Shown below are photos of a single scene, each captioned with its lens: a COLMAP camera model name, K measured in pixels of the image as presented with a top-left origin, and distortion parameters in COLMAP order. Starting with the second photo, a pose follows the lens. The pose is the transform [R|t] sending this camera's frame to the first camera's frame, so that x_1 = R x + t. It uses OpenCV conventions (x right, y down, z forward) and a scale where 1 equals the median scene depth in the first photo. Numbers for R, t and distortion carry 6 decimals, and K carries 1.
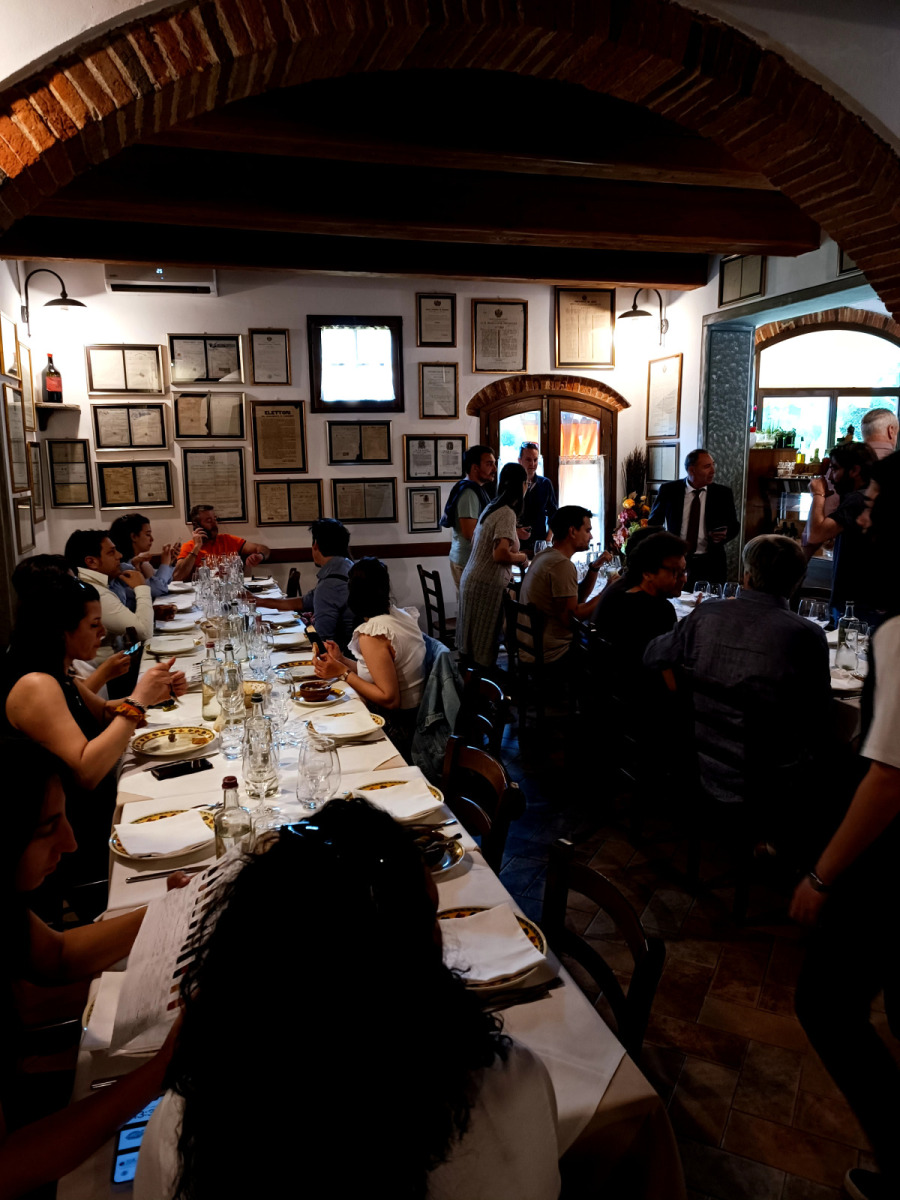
lens RADIAL K [[838.2, 0, 460.5], [0, 838.2, 593.5], [0, 0, 1]] dist [0.008765, -0.023321]
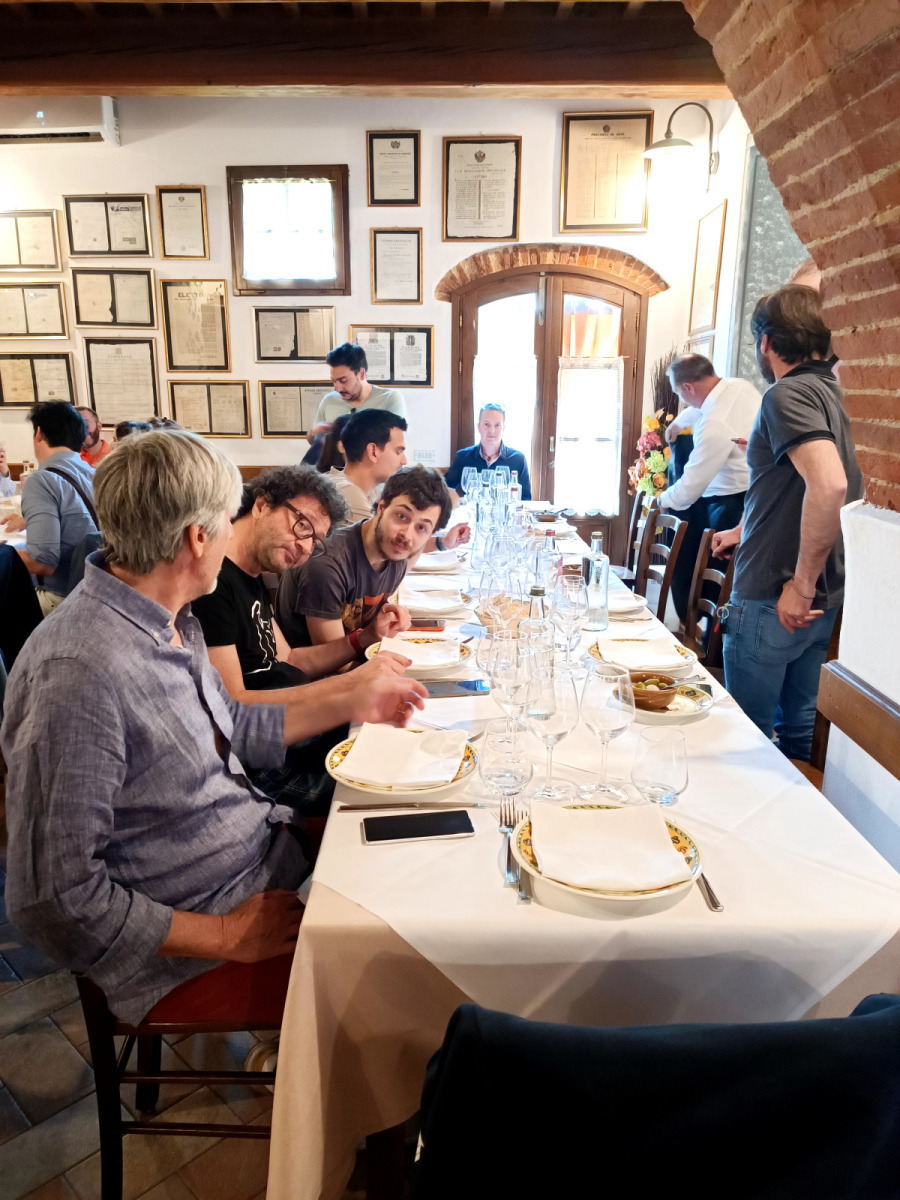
lens RADIAL K [[838.2, 0, 438.8], [0, 838.2, 608.0], [0, 0, 1]] dist [0.008765, -0.023321]
pose [[0.958659, 0.091705, -0.269374, 0.251650], [-0.067889, 0.993019, 0.096457, -0.009113], [0.276339, -0.074182, 0.958193, 0.262447]]
